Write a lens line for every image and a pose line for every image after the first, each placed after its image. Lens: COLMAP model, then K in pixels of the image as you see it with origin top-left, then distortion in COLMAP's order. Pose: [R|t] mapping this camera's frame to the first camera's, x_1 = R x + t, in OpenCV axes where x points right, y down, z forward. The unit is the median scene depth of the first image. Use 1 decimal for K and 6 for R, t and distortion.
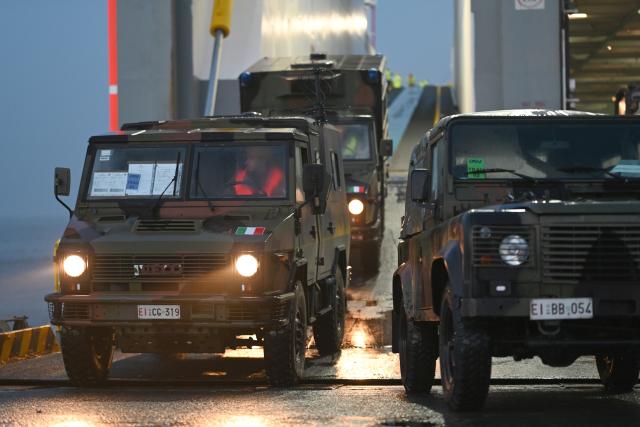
lens RADIAL K [[1441.4, 0, 320.0], [0, 1441.4, 213.5], [0, 0, 1]] dist [-0.002756, -0.238691]
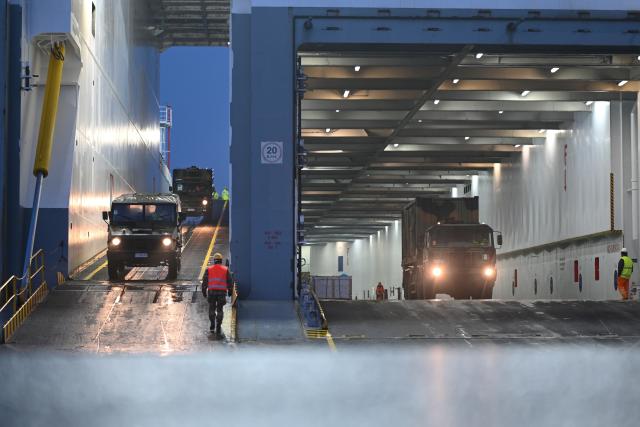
lens RADIAL K [[1441.4, 0, 320.0], [0, 1441.4, 213.5], [0, 0, 1]] dist [-0.002756, -0.238691]
pose [[0.989951, 0.026545, 0.138897, 0.001164], [-0.016485, 0.997190, -0.073084, 0.002492], [-0.140447, 0.070059, 0.987606, -0.183601]]
